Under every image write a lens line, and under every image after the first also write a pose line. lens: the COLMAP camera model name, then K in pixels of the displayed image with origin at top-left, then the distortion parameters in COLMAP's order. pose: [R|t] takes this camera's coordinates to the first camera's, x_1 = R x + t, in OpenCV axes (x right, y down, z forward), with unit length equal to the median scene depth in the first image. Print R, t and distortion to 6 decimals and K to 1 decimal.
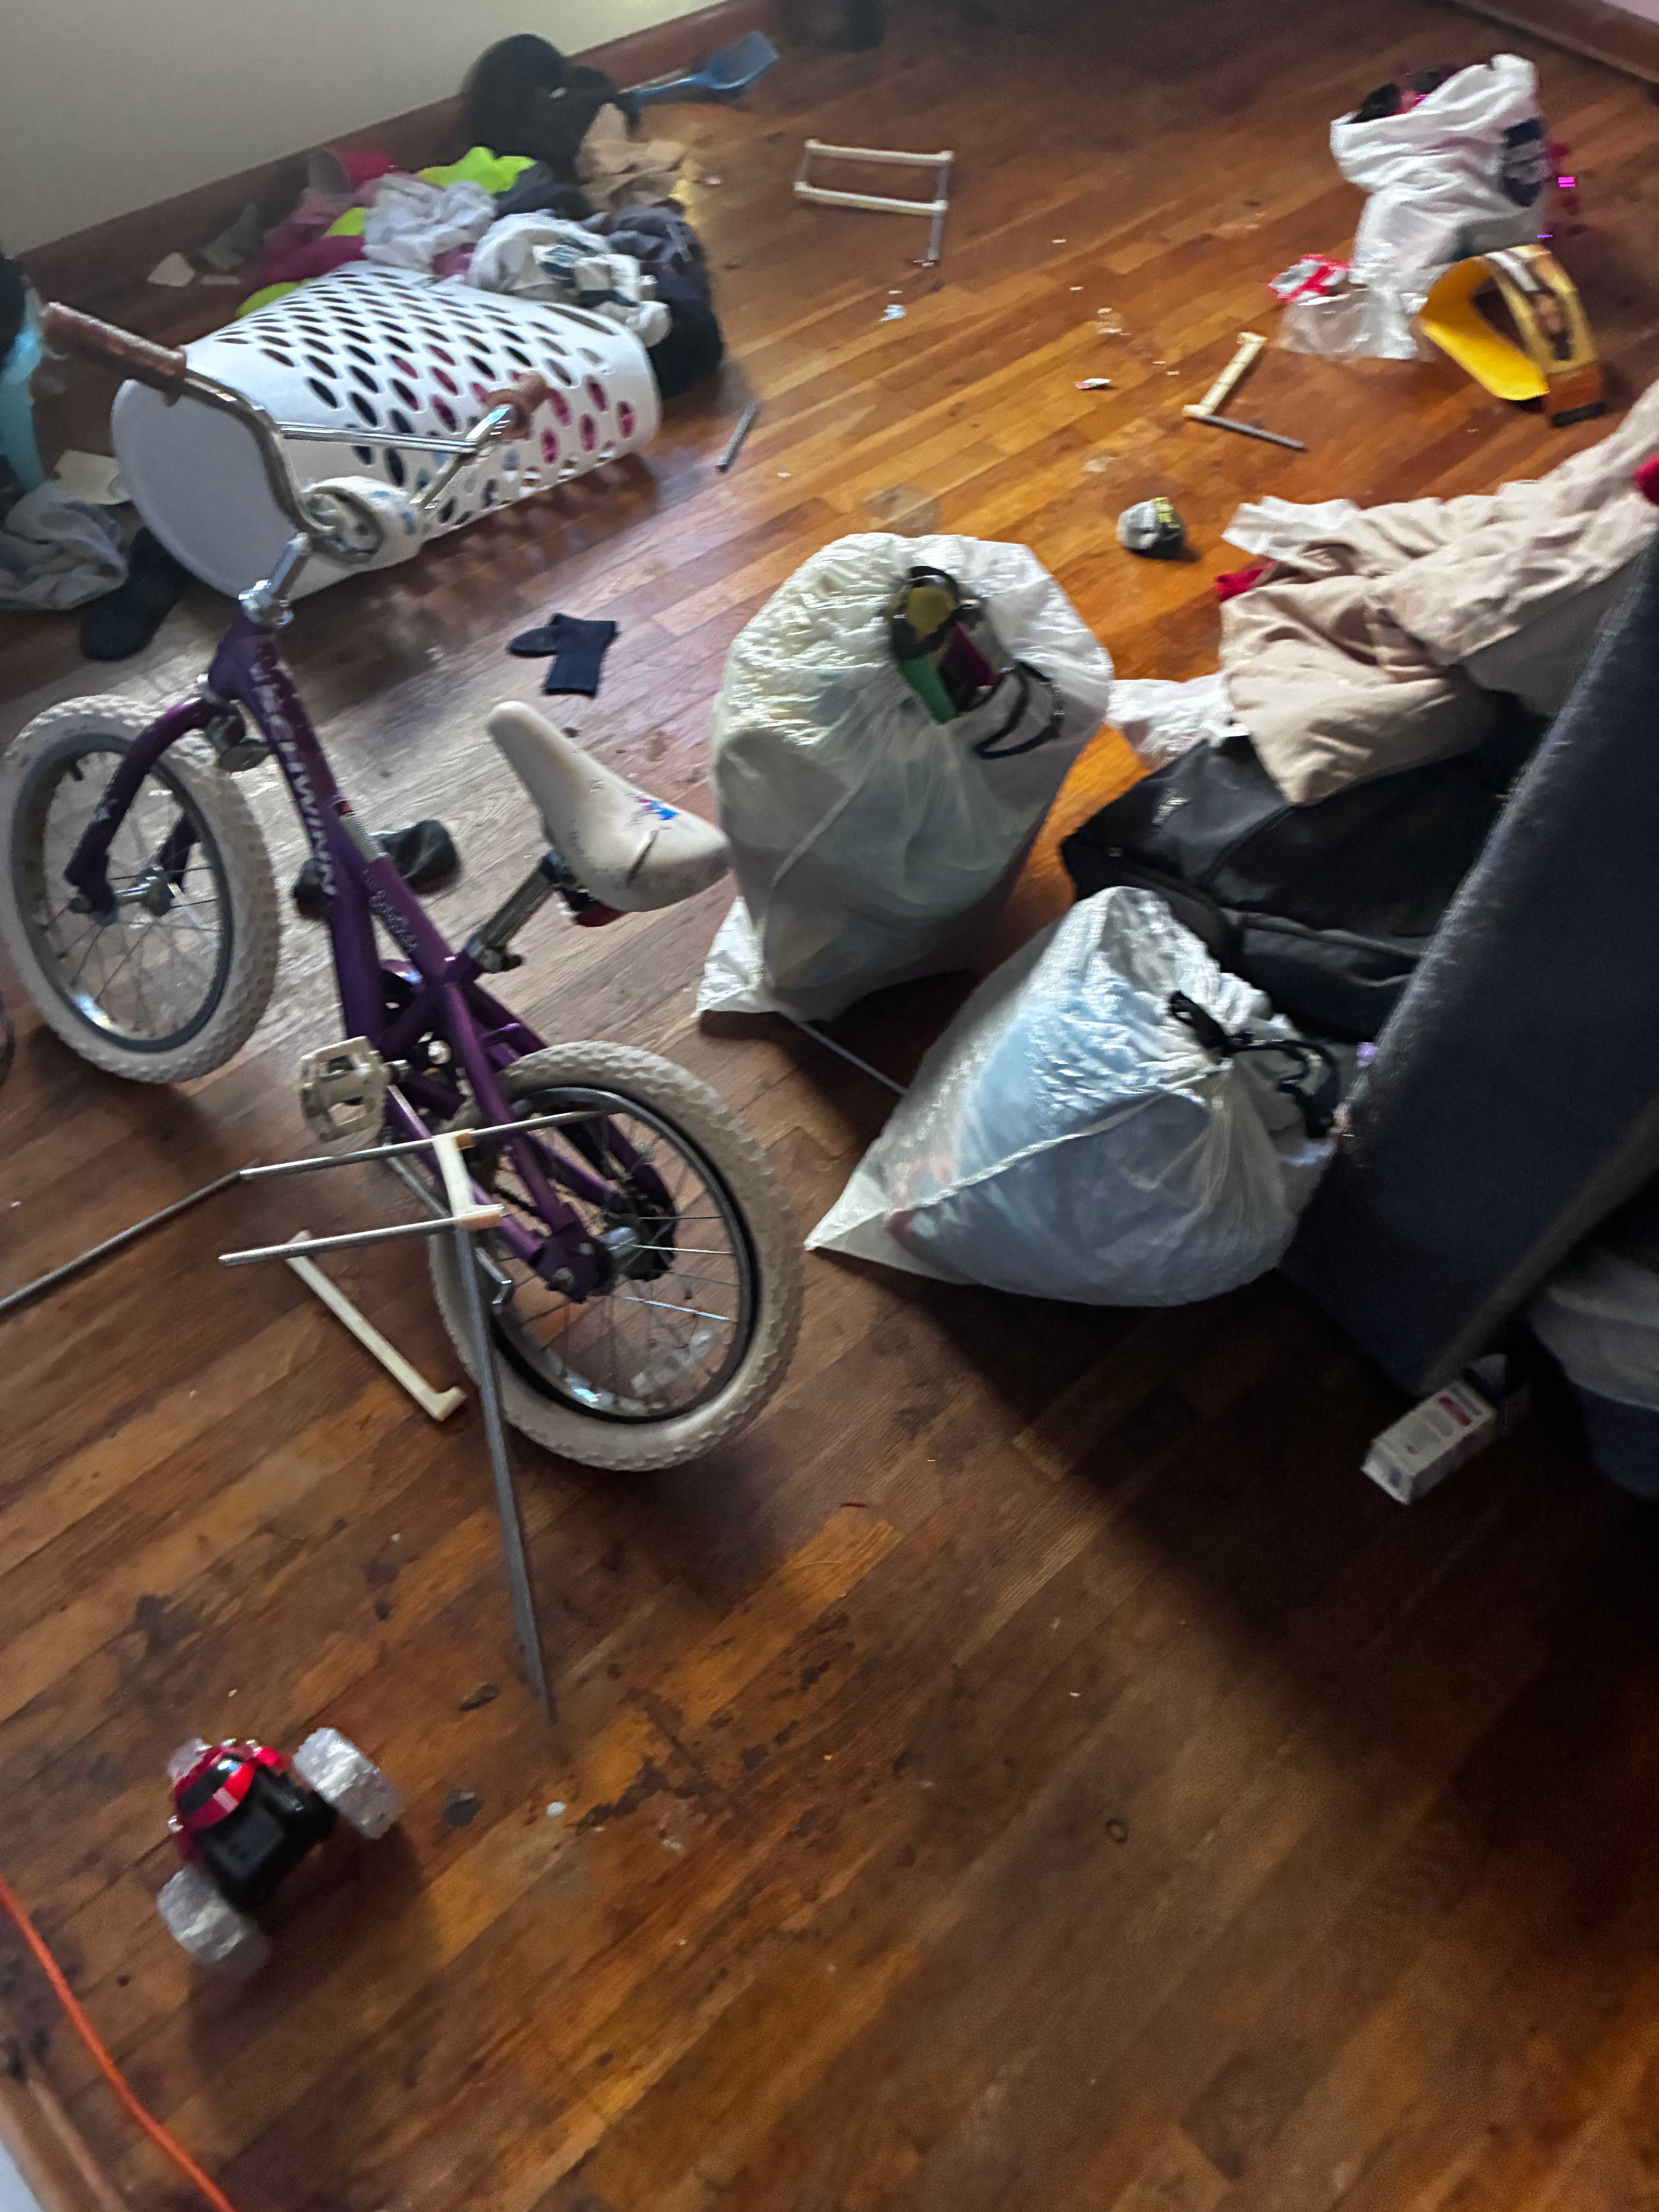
lens RADIAL K [[1680.4, 0, 801.9], [0, 1680.4, 1104.5], [0, 0, 1]] dist [-0.000819, 0.001828]
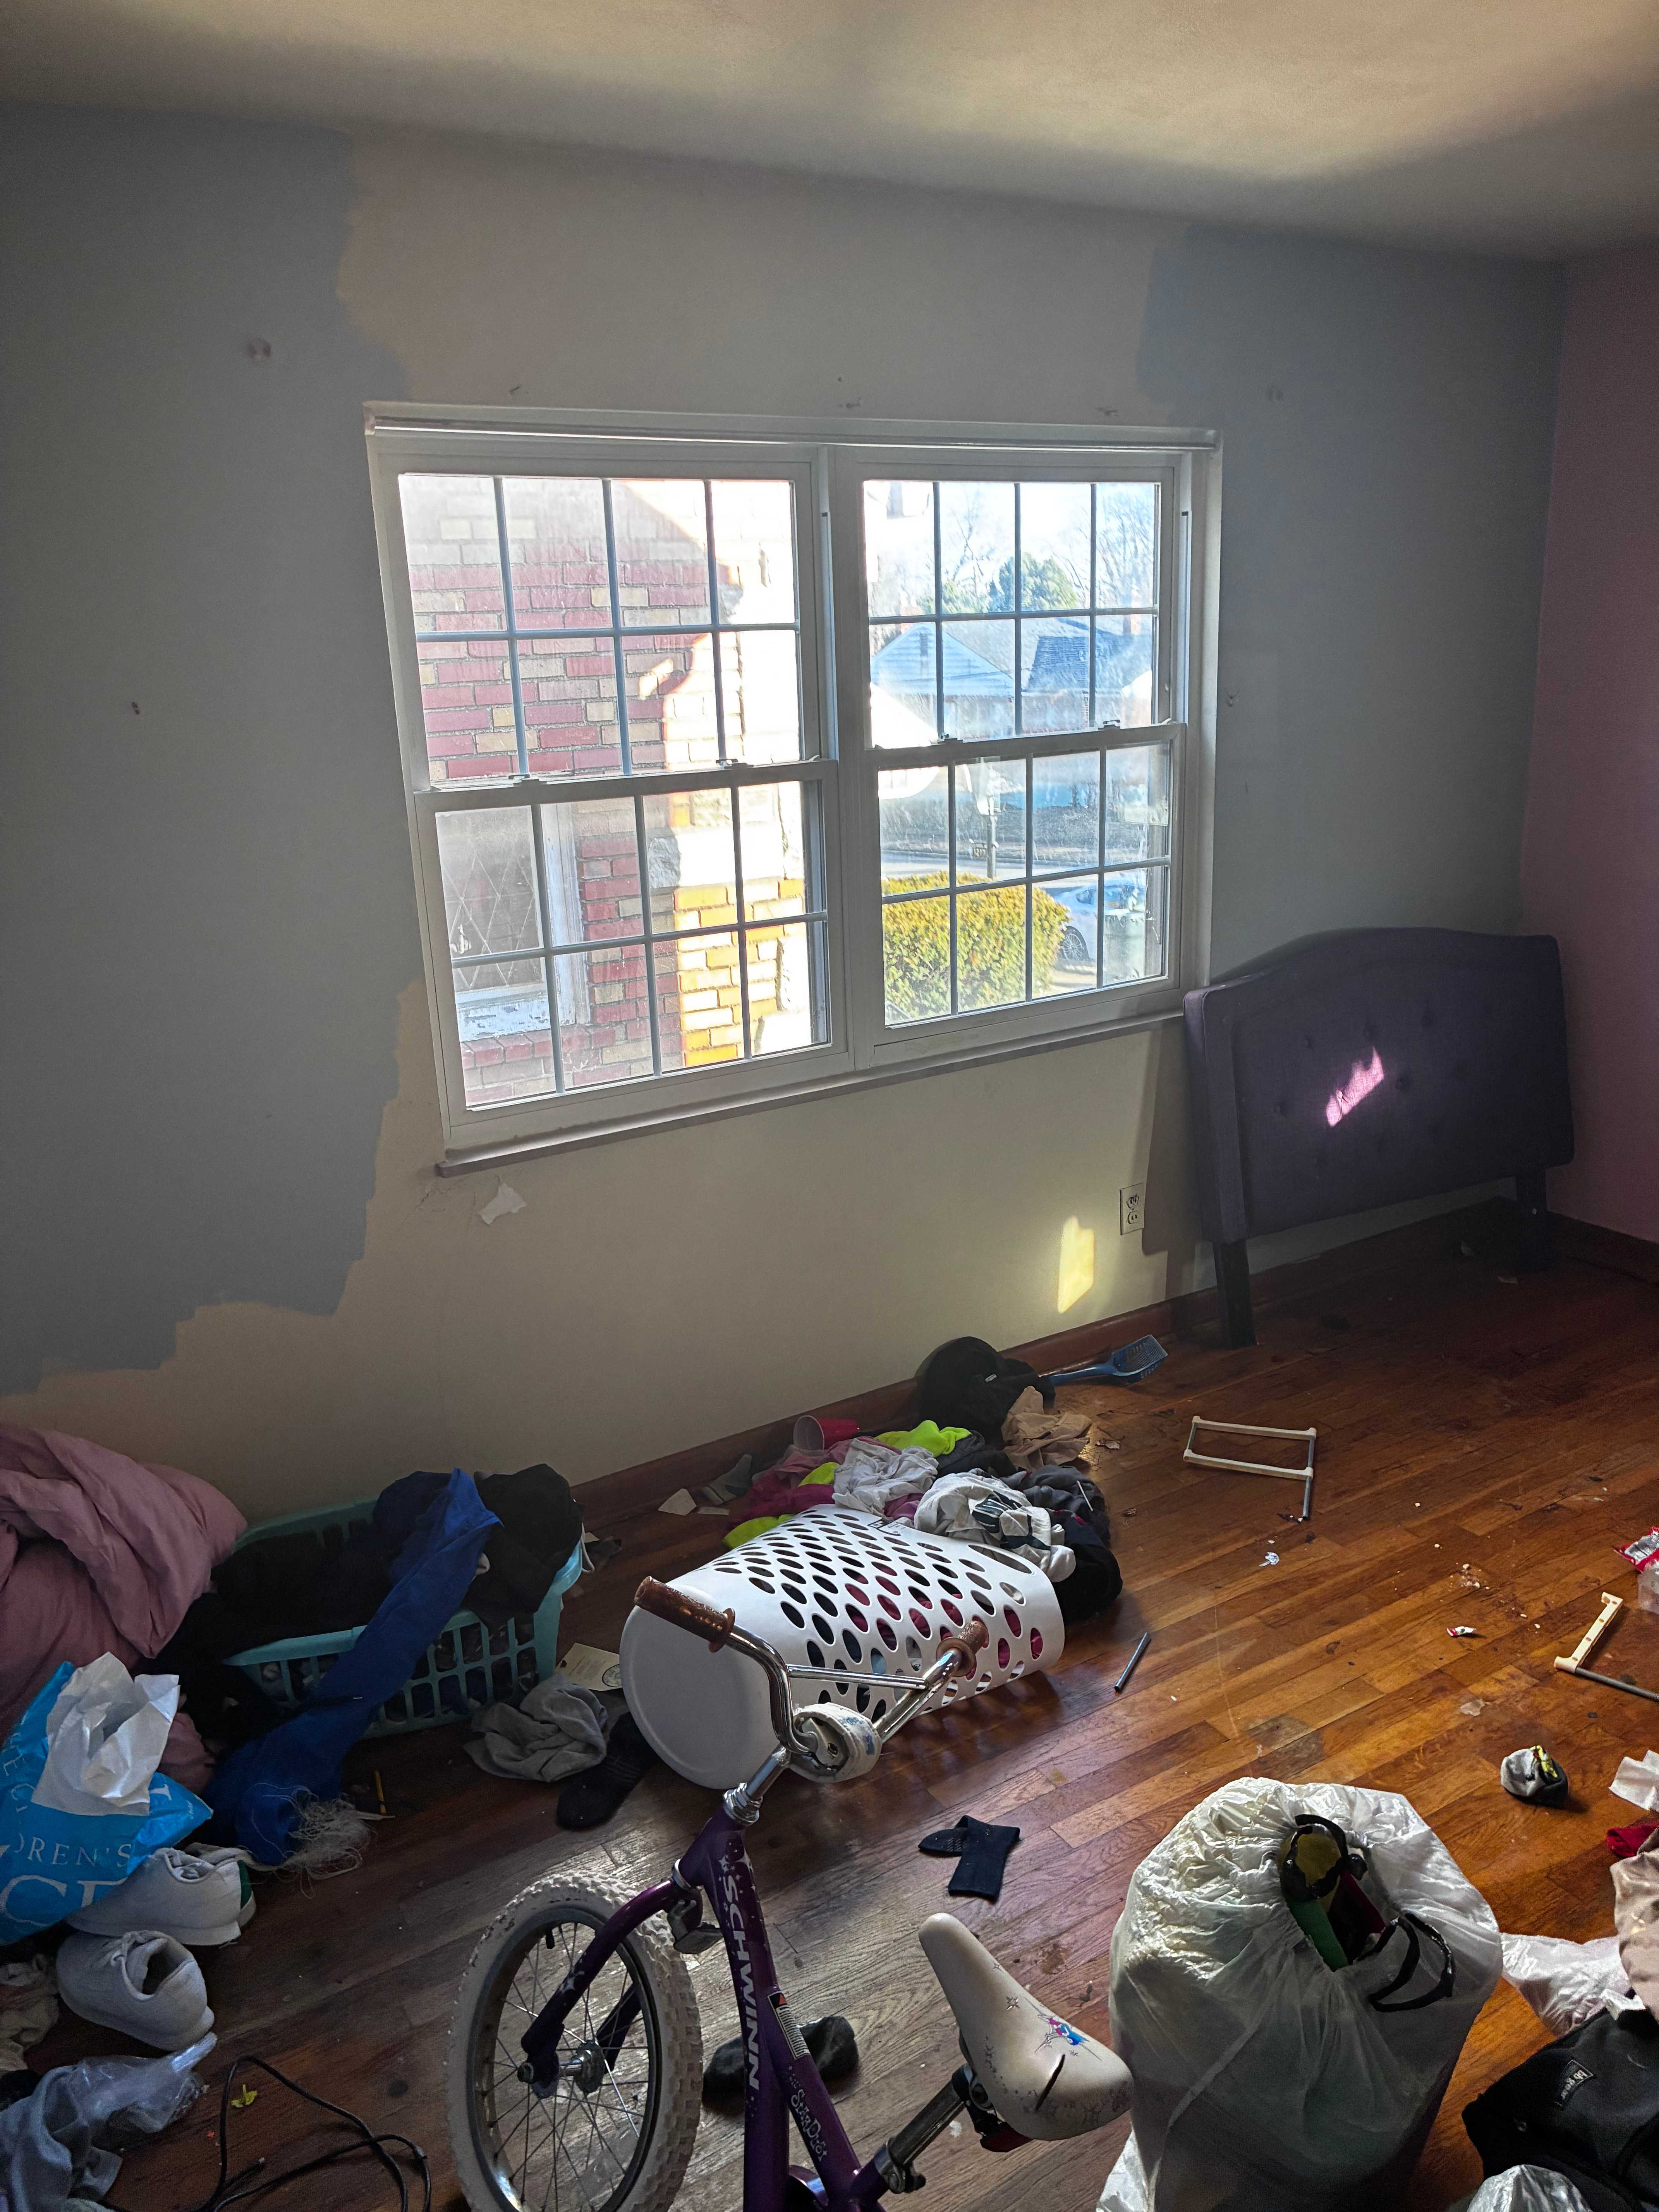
lens RADIAL K [[1698.1, 0, 843.0], [0, 1698.1, 1097.0], [0, 0, 1]] dist [0.040778, -0.057020]
pose [[0.981562, 0.003042, -0.191122, -0.012641], [-0.120208, 0.787227, -0.604833, 0.022669], [0.148617, 0.616655, 0.773078, -0.167071]]
